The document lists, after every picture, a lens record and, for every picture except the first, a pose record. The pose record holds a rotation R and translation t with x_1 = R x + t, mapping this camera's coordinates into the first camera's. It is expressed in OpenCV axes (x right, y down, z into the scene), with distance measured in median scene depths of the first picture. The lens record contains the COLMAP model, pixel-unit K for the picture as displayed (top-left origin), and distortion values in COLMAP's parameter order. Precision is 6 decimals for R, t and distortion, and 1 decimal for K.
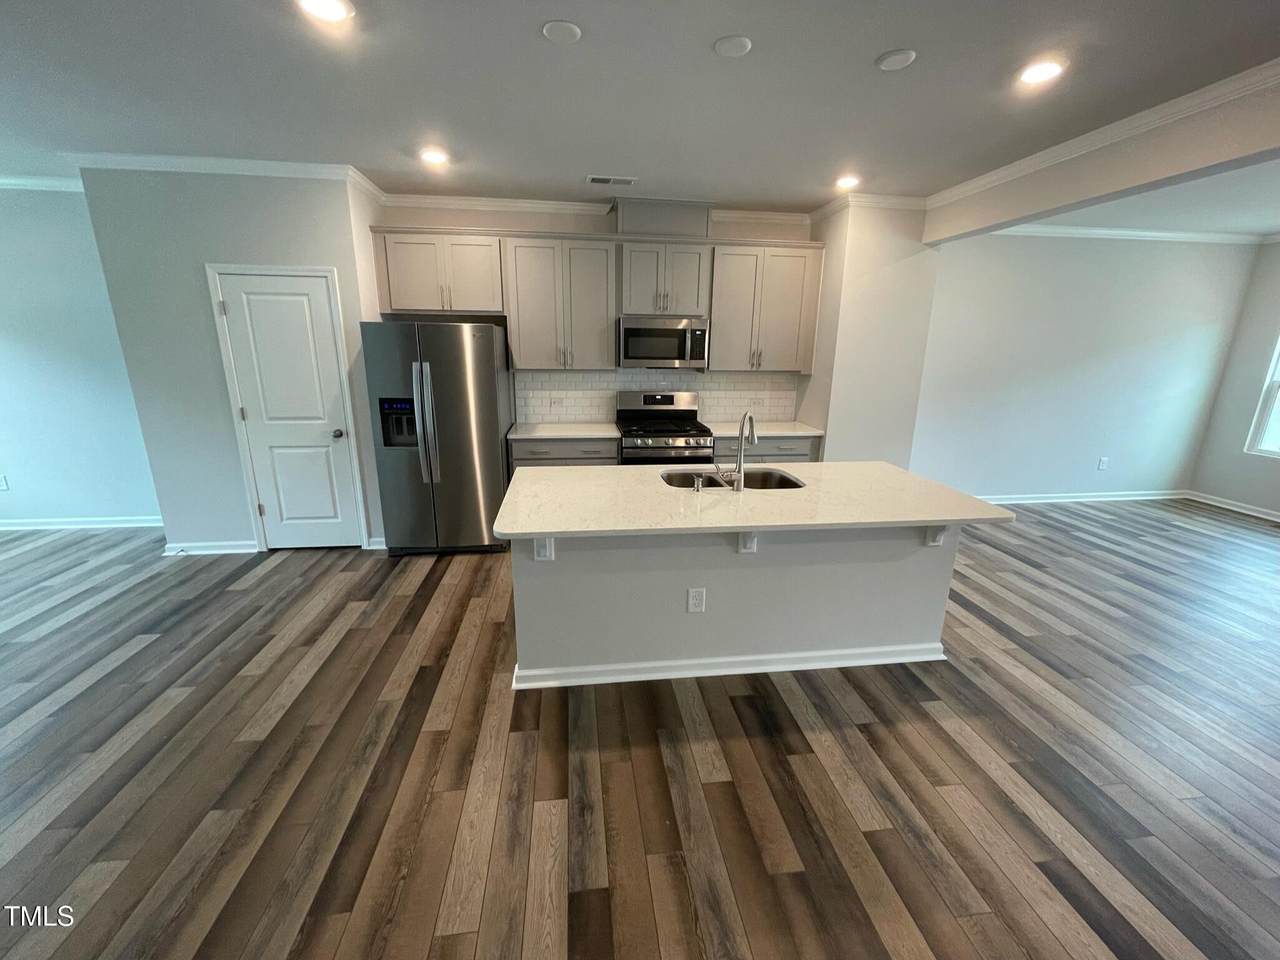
lens RADIAL K [[521.7, 0, 638.9], [0, 521.7, 482.6], [0, 0, 1]] dist [0.000327, -0.000019]
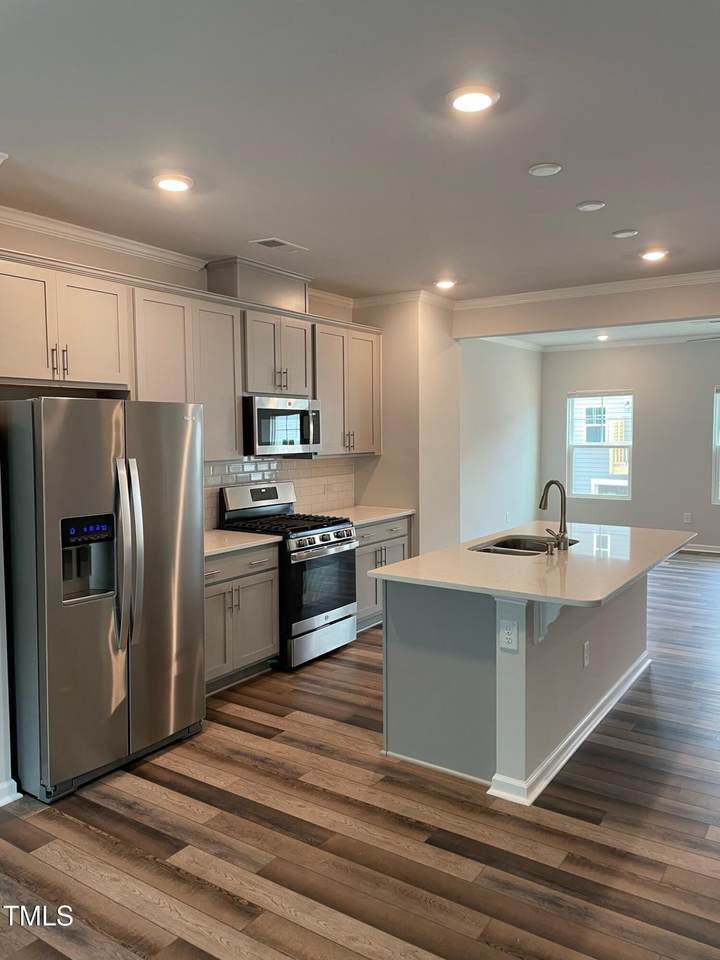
lens RADIAL K [[720.2, 0, 358.8], [0, 720.2, 475.9], [0, 0, 1]] dist [0.000086, -0.005447]
pose [[0.661043, -0.070544, 0.747025, -0.877850], [0.218145, 0.970637, -0.101376, -0.052036], [-0.717938, 0.229974, 0.657021, 0.197756]]
